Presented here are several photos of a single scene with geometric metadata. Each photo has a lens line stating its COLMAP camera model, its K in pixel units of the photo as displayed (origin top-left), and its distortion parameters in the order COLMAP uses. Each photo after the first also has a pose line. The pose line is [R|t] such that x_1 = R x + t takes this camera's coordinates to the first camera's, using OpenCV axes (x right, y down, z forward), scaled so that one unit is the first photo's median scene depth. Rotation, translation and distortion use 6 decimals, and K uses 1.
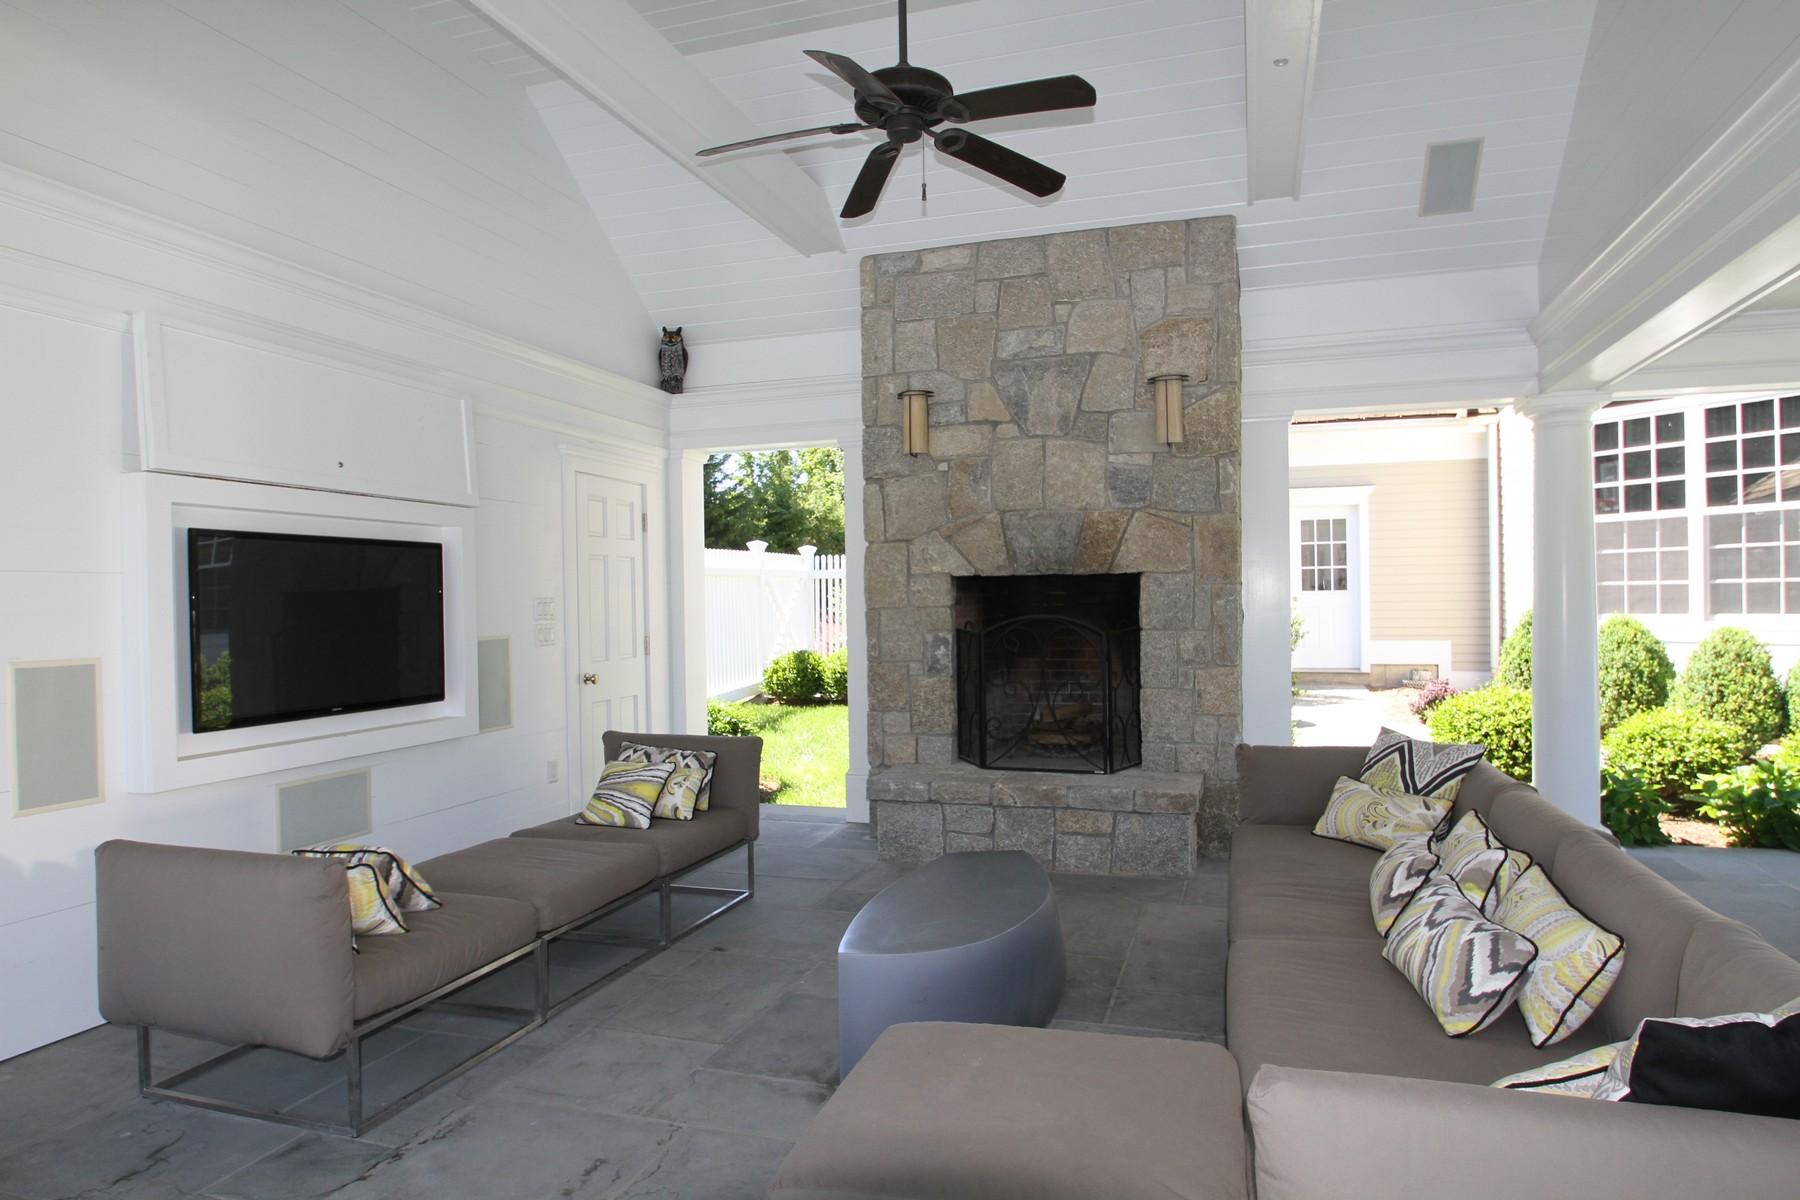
lens RADIAL K [[1066.3, 0, 900.0], [0, 1066.3, 600.0], [0, 0, 1]] dist [-0.024718, -0.001037]
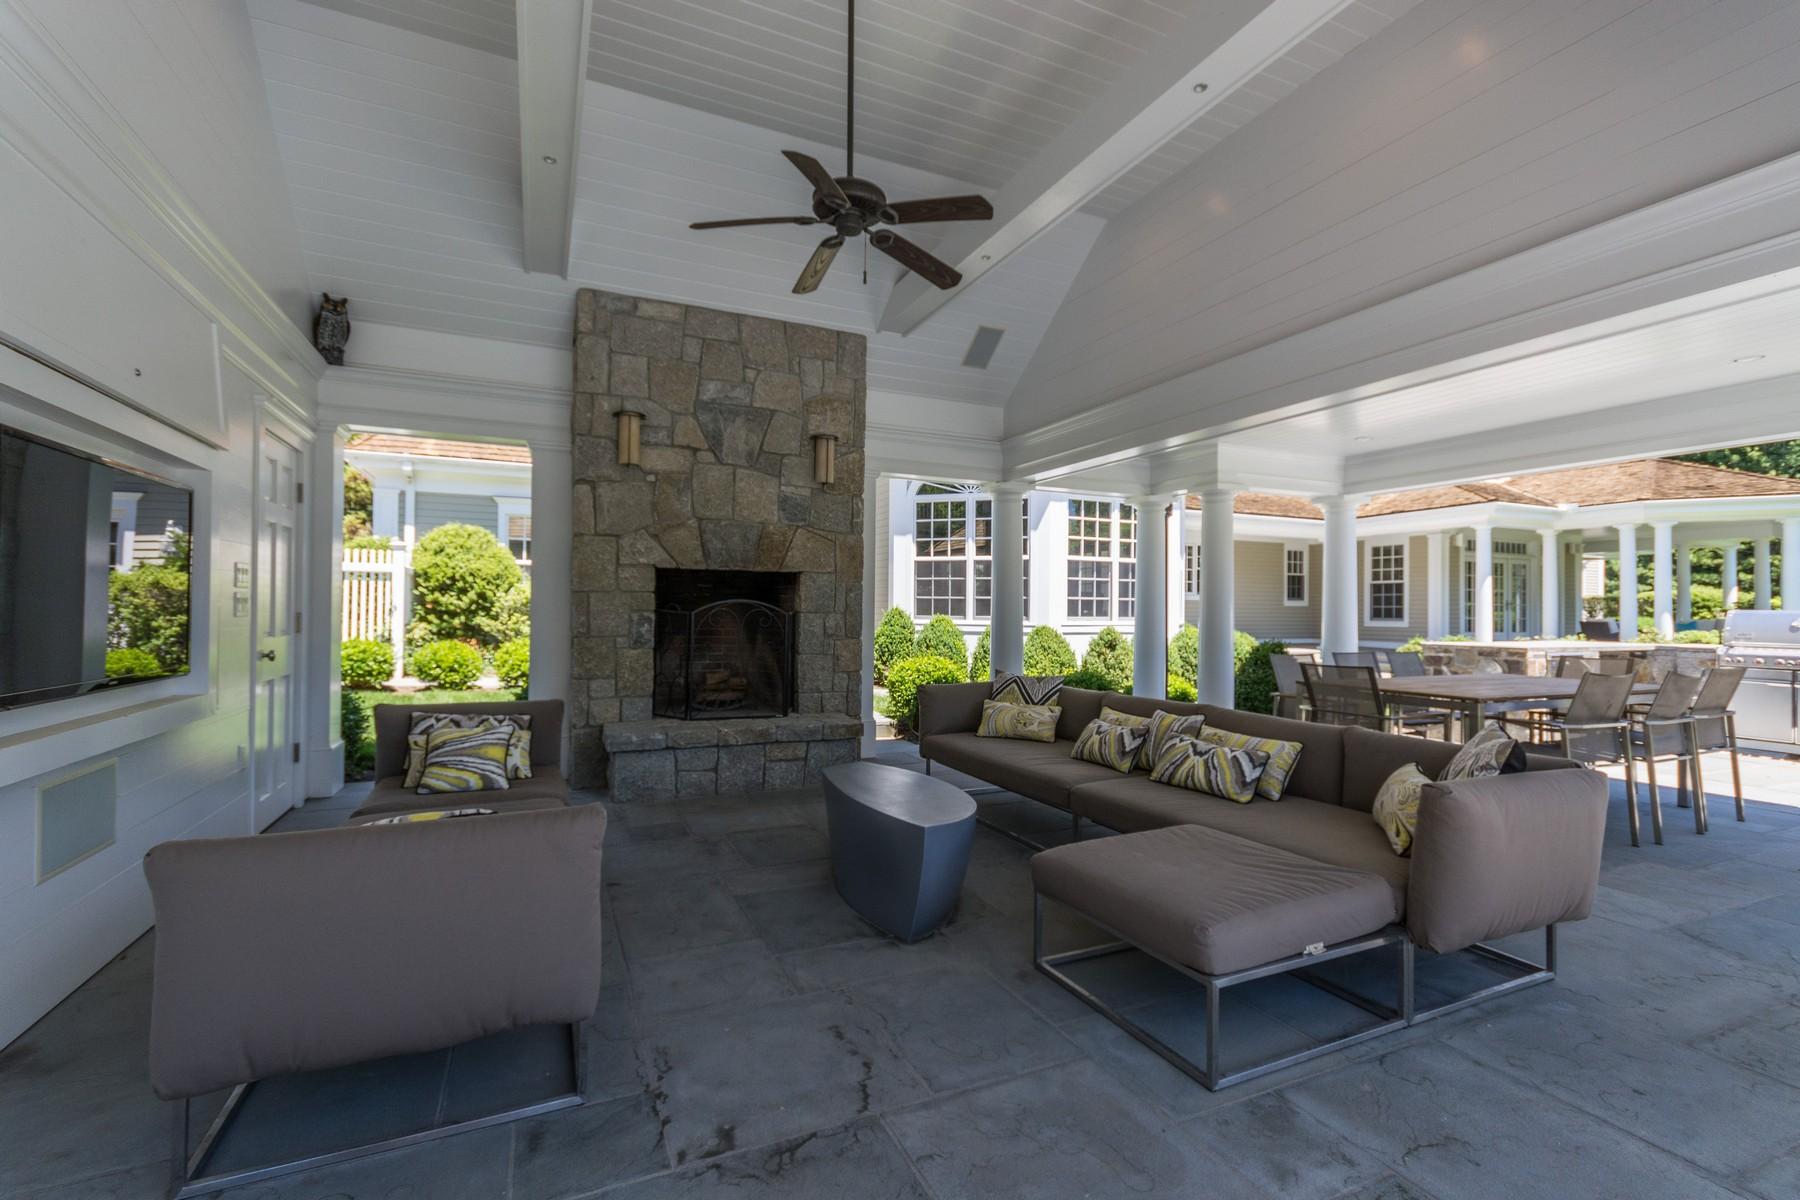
lens RADIAL K [[799.9, 0, 900.0], [0, 799.9, 600.0], [0, 0, 1]] dist [-0.001976, 0.000622]
pose [[0.739226, 0.031871, 0.672702, -0.378190], [-0.021021, 0.999485, -0.024254, 0.033341], [-0.673129, 0.003788, 0.739515, 0.129910]]
